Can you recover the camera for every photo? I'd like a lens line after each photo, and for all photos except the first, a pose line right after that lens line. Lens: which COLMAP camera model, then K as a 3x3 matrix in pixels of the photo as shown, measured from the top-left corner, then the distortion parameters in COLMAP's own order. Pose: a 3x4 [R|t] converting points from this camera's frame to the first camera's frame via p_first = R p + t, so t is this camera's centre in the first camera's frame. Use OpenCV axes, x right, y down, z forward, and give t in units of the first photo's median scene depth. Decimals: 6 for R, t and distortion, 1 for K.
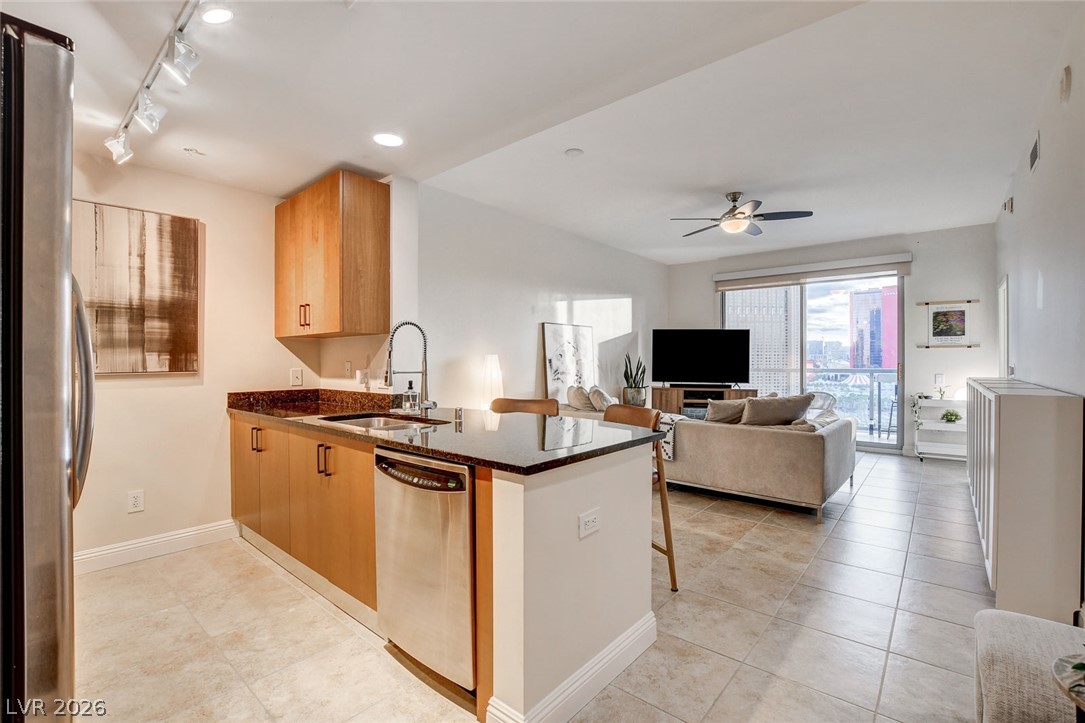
lens RADIAL K [[477.6, 0, 537.0], [0, 477.6, 363.7], [0, 0, 1]] dist [-0.030655, 0.000226]
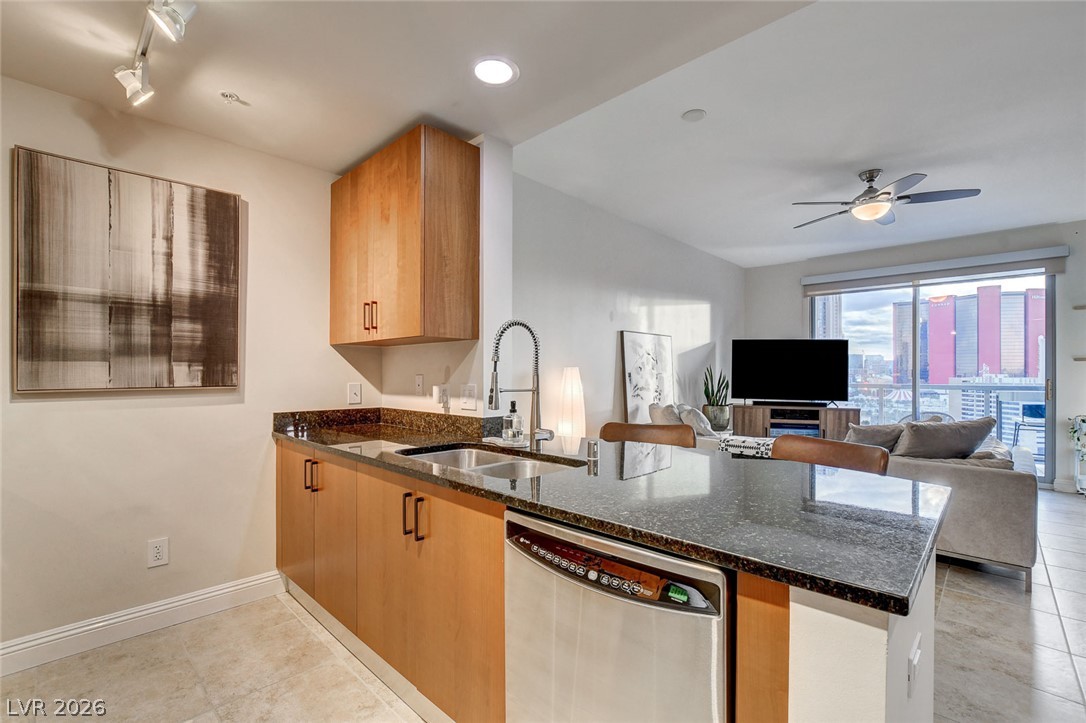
lens RADIAL K [[476.9, 0, 533.5], [0, 476.9, 373.6], [0, 0, 1]] dist [-0.016611, 0.000381]
pose [[0.997953, 0.004787, -0.063765, -0.166794], [-0.005191, 0.999967, -0.006176, -0.002671], [0.063734, 0.006494, 0.997946, 0.226264]]
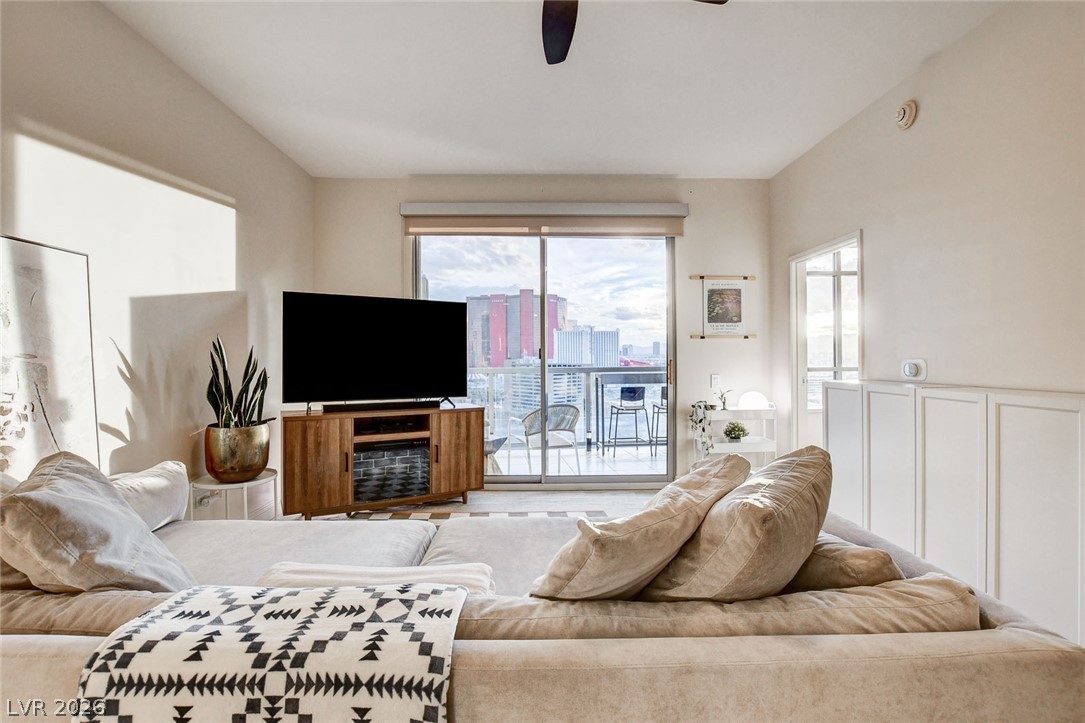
lens RADIAL K [[496.9, 0, 540.3], [0, 496.9, 359.3], [0, 0, 1]] dist [-0.018947, 0.000044]
pose [[0.742548, -0.005934, 0.669766, 0.251682], [0.009291, 0.999956, -0.001441, -0.004824], [-0.669728, 0.007293, 0.742571, 1.130669]]
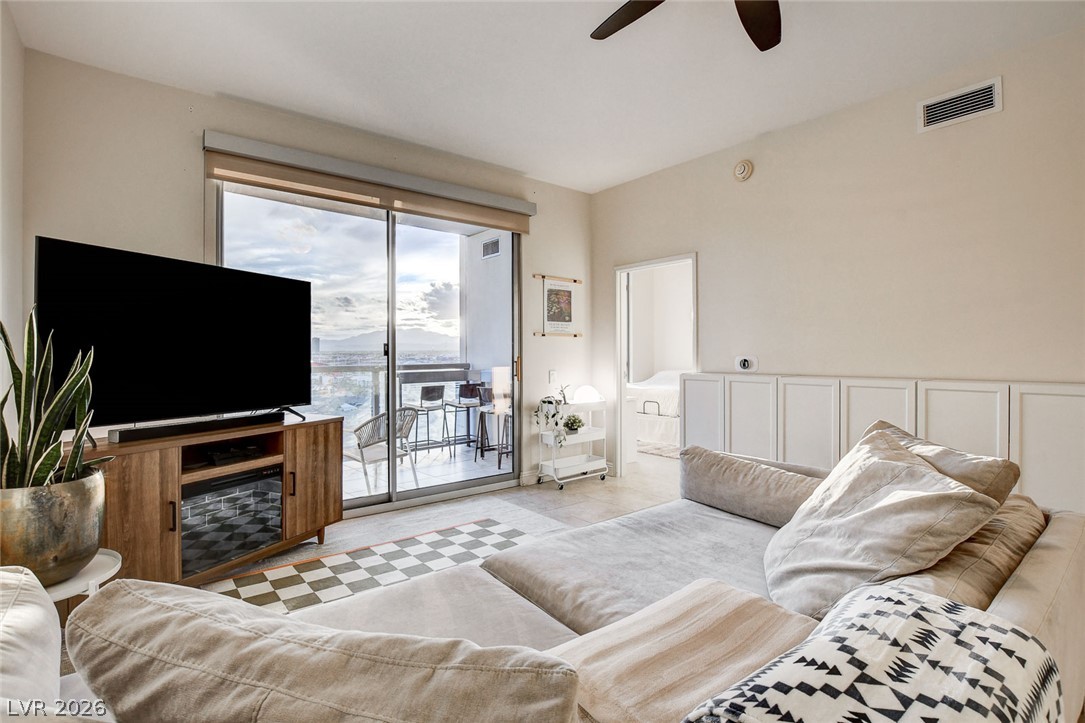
lens RADIAL K [[513.2, 0, 540.4], [0, 513.2, 355.5], [0, 0, 1]] dist [-0.015400, 0.000340]
pose [[0.188817, -0.004086, 0.982004, 0.045979], [0.007831, 0.999966, 0.002655, -0.008673], [-0.981981, 0.007189, 0.188842, 1.608015]]
